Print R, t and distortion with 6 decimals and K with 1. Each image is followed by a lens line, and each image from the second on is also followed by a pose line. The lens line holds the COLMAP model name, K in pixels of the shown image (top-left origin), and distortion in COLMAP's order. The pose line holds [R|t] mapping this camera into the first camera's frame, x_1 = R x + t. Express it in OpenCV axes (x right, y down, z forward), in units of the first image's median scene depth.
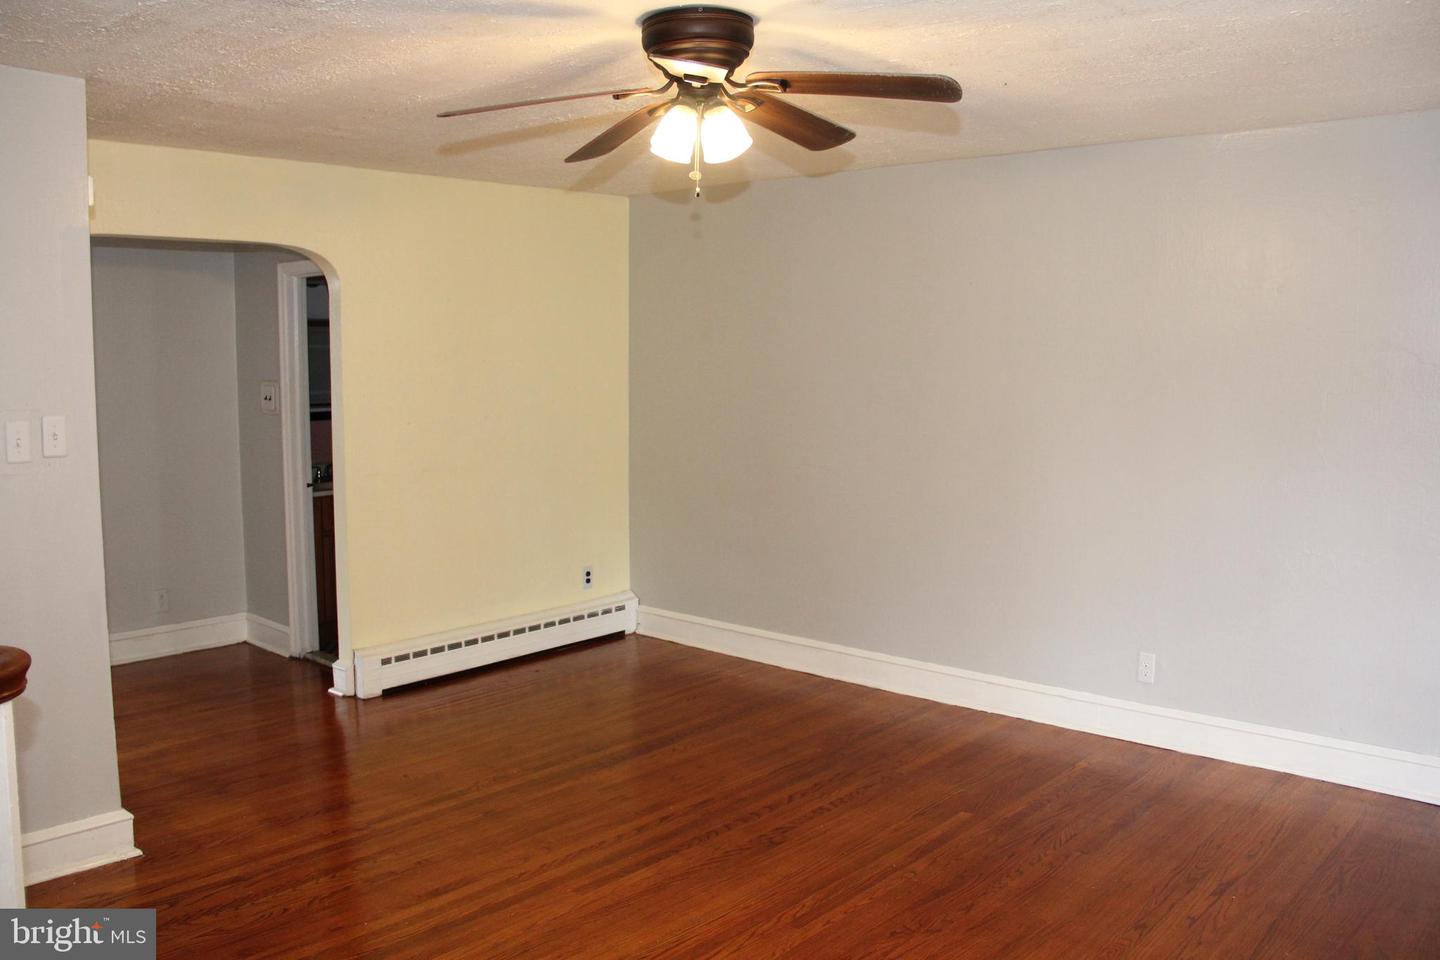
lens RADIAL K [[1180.4, 0, 725.7], [0, 1180.4, 471.8], [0, 0, 1]] dist [-0.177284, 0.133129]
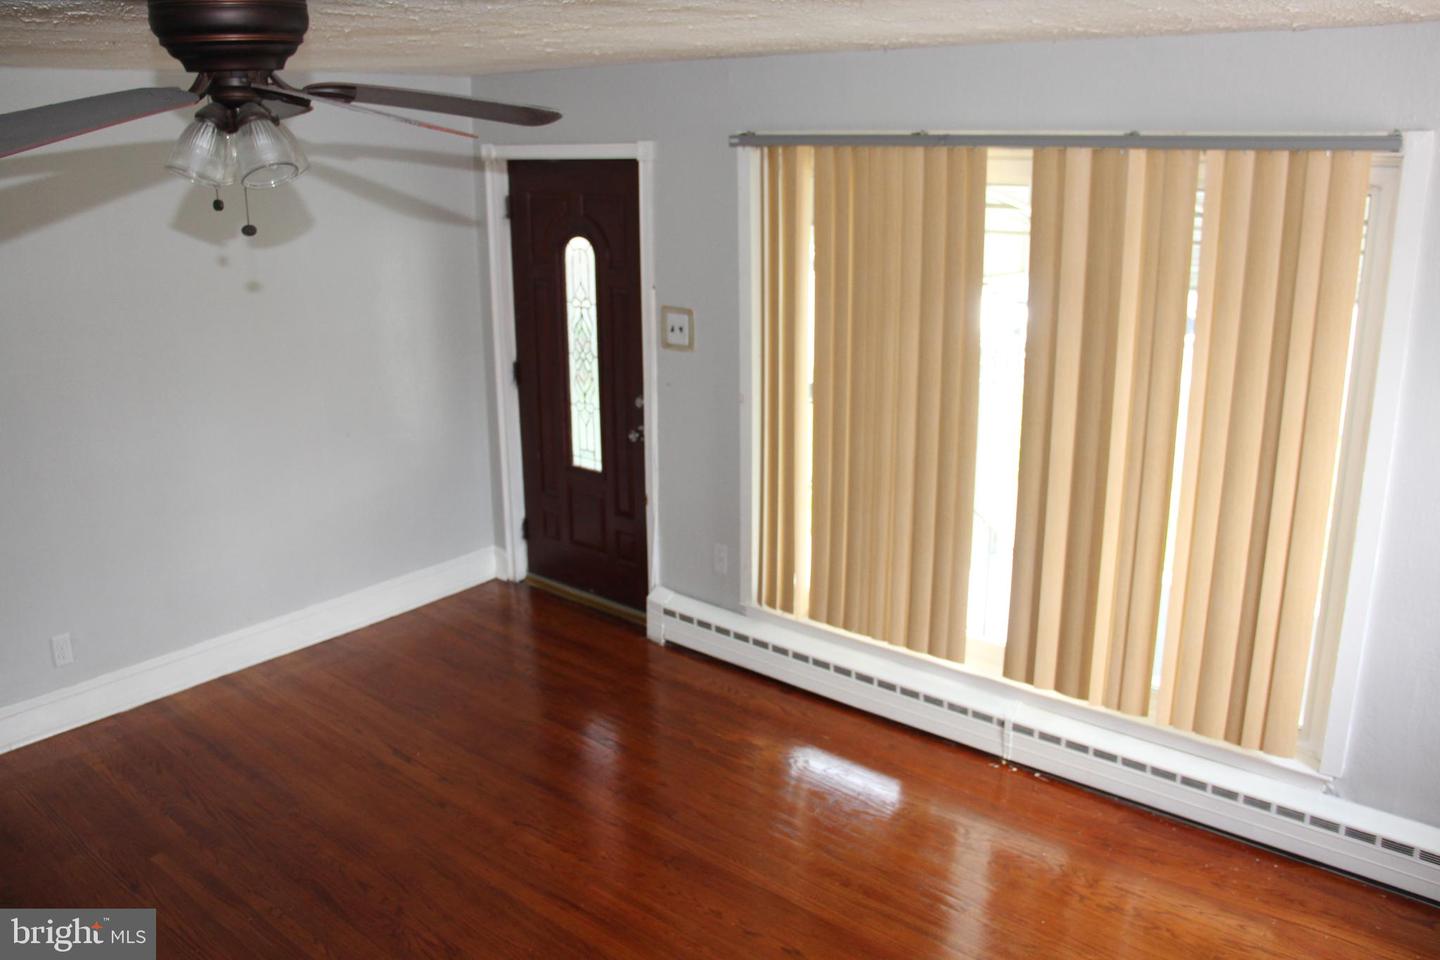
lens RADIAL K [[1180.4, 0, 721.7], [0, 1180.4, 482.0], [0, 0, 1]] dist [-0.177284, 0.133129]
pose [[-0.001717, -0.281078, 0.959684, -0.572272], [0.118533, 0.952862, 0.279292, -0.182894], [-0.992949, 0.114234, 0.031681, 0.516384]]
